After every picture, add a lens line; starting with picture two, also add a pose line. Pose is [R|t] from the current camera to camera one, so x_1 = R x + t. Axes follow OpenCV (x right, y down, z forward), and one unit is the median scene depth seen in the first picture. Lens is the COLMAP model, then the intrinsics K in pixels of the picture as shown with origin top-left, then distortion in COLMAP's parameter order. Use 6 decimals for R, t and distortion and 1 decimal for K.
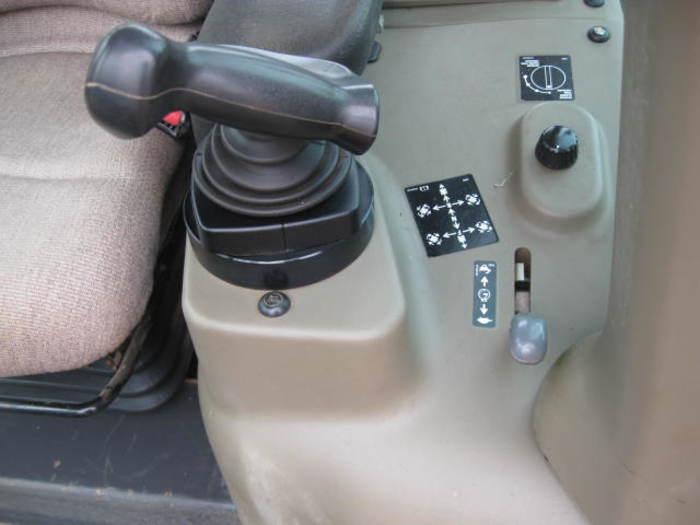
lens RADIAL K [[721.6, 0, 346.9], [0, 721.6, 266.0], [0, 0, 1]] dist [-0.113551, 0.007875]
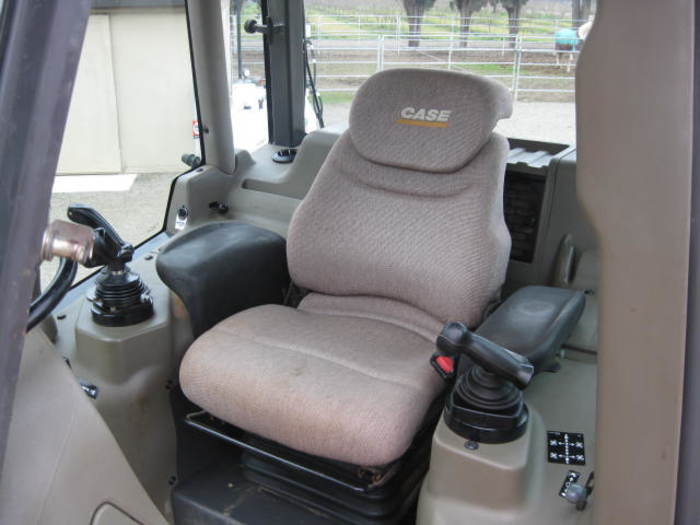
lens RADIAL K [[721.6, 0, 346.9], [0, 721.6, 266.0], [0, 0, 1]] dist [-0.113551, 0.007875]
pose [[0.905331, 0.228823, -0.357793, 0.193098], [-0.358220, 0.863980, -0.353860, 0.435391], [0.228155, 0.448529, 0.864157, -1.151897]]
